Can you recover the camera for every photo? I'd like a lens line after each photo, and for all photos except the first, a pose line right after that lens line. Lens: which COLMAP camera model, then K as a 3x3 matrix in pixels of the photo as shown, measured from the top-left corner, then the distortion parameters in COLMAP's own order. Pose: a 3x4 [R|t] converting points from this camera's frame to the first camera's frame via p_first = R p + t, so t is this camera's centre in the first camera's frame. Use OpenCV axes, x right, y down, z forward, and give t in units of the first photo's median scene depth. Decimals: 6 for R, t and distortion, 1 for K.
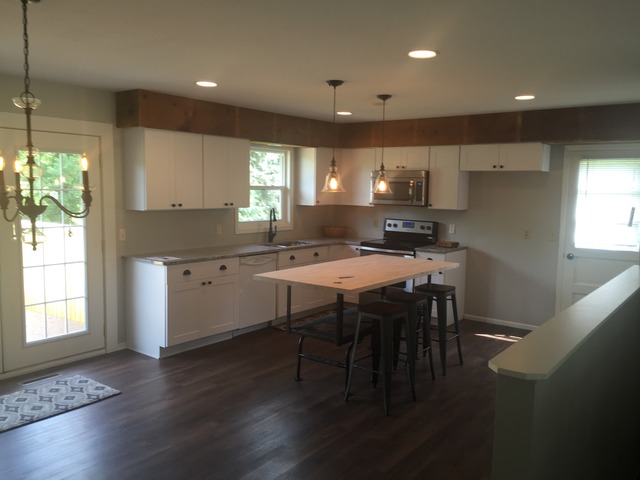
lens RADIAL K [[549.5, 0, 320.0], [0, 549.5, 240.0], [0, 0, 1]] dist [0.046526, -0.049423]
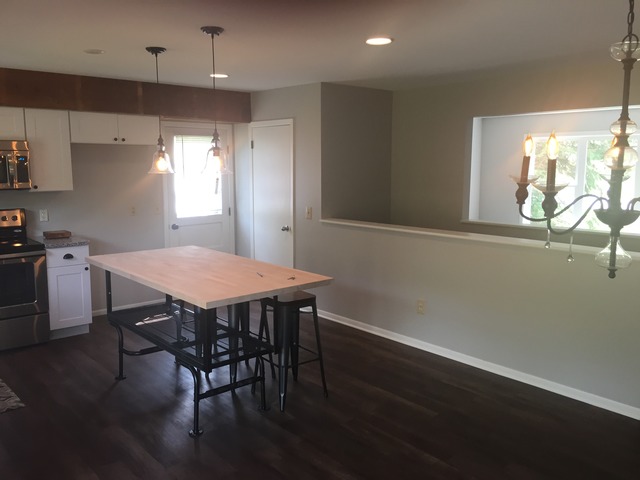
lens RADIAL K [[549.5, 0, 320.0], [0, 549.5, 240.0], [0, 0, 1]] dist [0.046526, -0.049423]
pose [[0.210047, -0.156260, 0.965123, -0.515153], [0.098723, 0.985490, 0.138071, -0.064432], [-0.972694, 0.066278, 0.222426, 0.501084]]
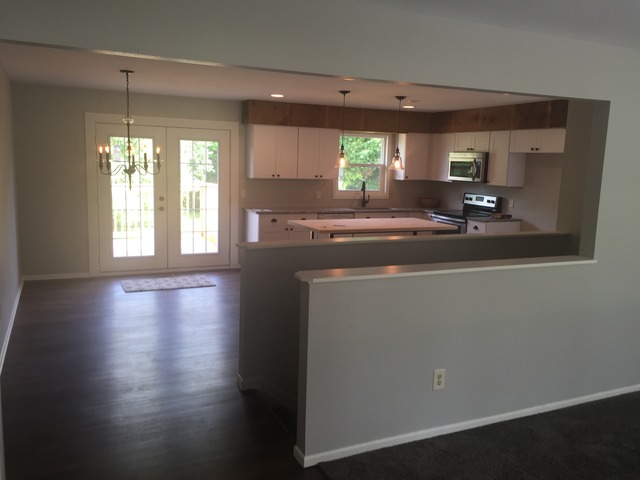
lens RADIAL K [[549.5, 0, 320.0], [0, 549.5, 240.0], [0, 0, 1]] dist [0.046526, -0.049423]
pose [[0.888798, 0.075994, -0.451954, 0.469065], [-0.059266, 0.996935, 0.051078, 0.024088], [0.454450, -0.018612, 0.890578, -0.239529]]
